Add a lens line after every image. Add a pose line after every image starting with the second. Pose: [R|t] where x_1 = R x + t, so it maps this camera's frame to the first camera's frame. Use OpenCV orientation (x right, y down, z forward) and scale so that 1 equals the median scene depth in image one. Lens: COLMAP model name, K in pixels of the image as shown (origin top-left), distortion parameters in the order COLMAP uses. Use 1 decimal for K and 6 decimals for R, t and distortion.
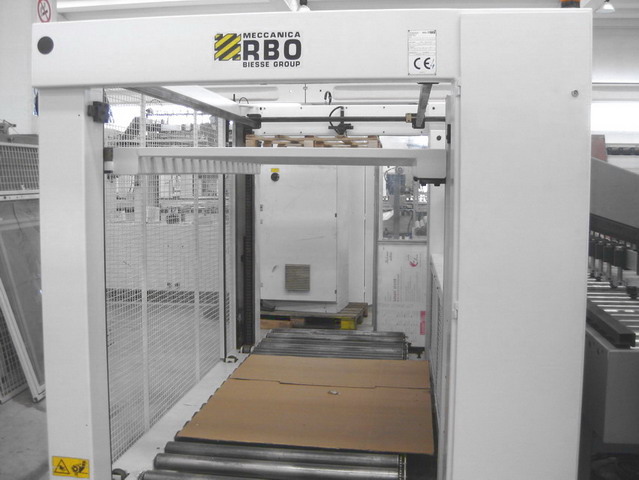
lens RADIAL K [[696.9, 0, 317.9], [0, 696.9, 239.0], [0, 0, 1]] dist [-0.056682, 0.000000]
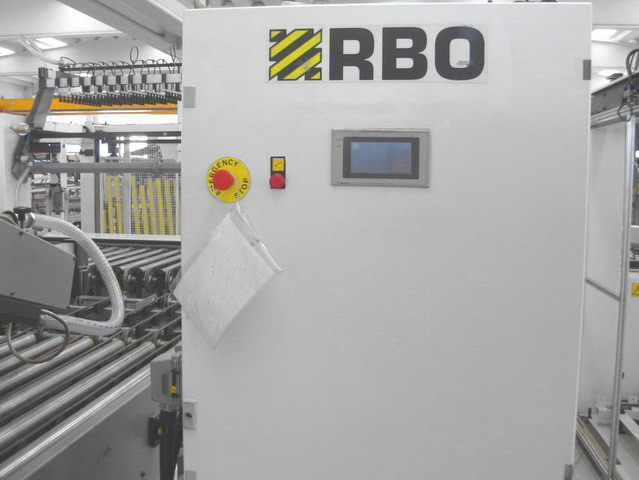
lens RADIAL K [[696.9, 0, 321.0], [0, 696.9, 240.0], [0, 0, 1]] dist [-0.056682, 0.000000]
pose [[0.995164, 0.023947, -0.095261, -0.073486], [-0.026729, 0.999249, -0.028044, -0.156438], [0.094518, 0.030454, 0.995057, 0.613177]]
